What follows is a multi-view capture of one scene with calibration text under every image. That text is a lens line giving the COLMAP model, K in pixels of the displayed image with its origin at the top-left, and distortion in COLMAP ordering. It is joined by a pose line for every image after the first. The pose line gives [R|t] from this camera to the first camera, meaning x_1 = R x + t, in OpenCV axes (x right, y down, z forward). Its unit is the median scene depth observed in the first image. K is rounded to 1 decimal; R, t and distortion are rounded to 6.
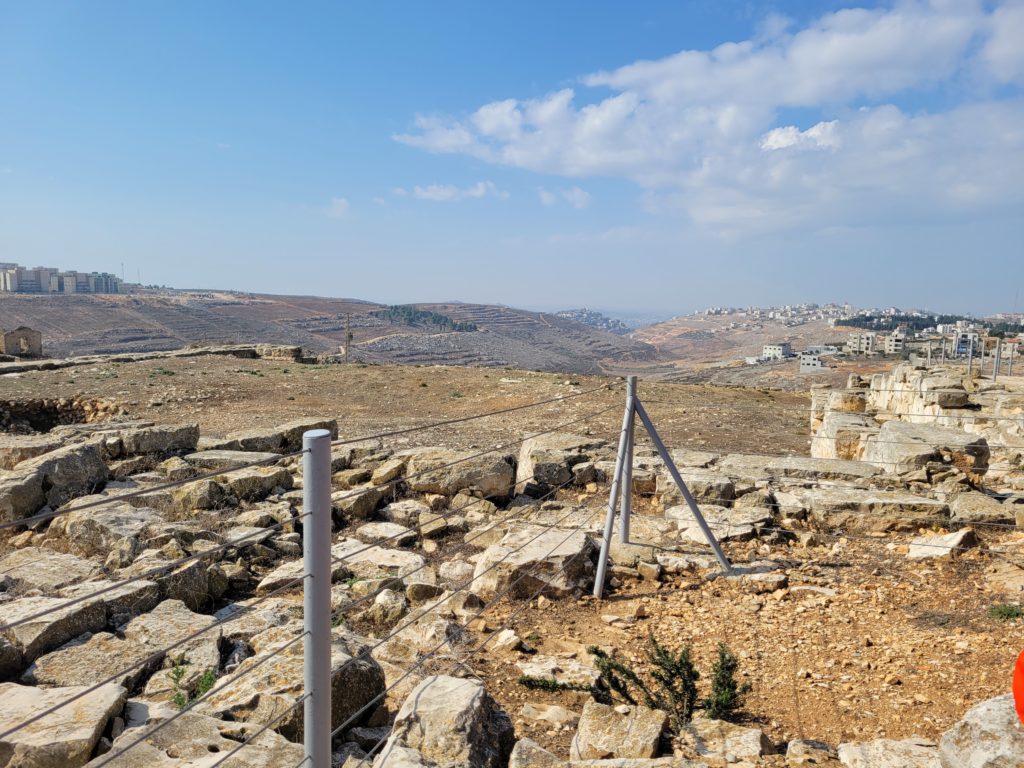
lens RADIAL K [[764.0, 0, 514.8], [0, 764.0, 388.9], [0, 0, 1]] dist [0.058762, -0.060220]
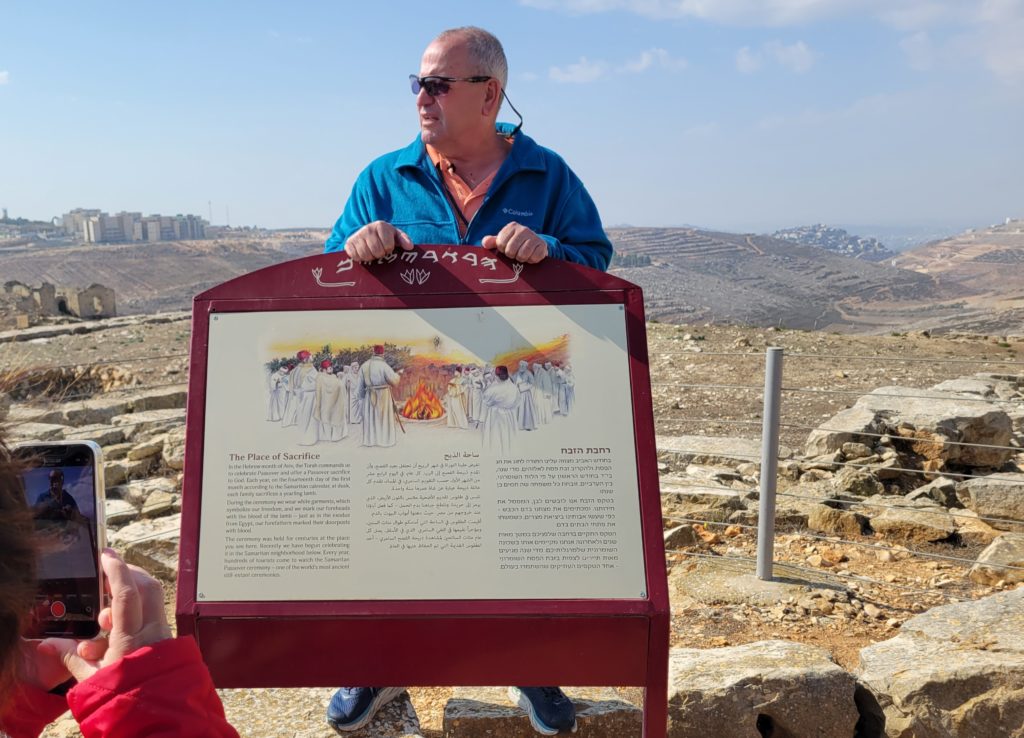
lens RADIAL K [[1058.2, 0, 511.8], [0, 1058.2, 493.3], [0, 0, 1]] dist [0.023684, 0.005406]
pose [[0.949075, 0.026128, -0.313964, 0.174693], [0.017402, 0.990686, 0.135051, 0.000142], [0.314568, -0.133637, 0.939781, -0.014878]]
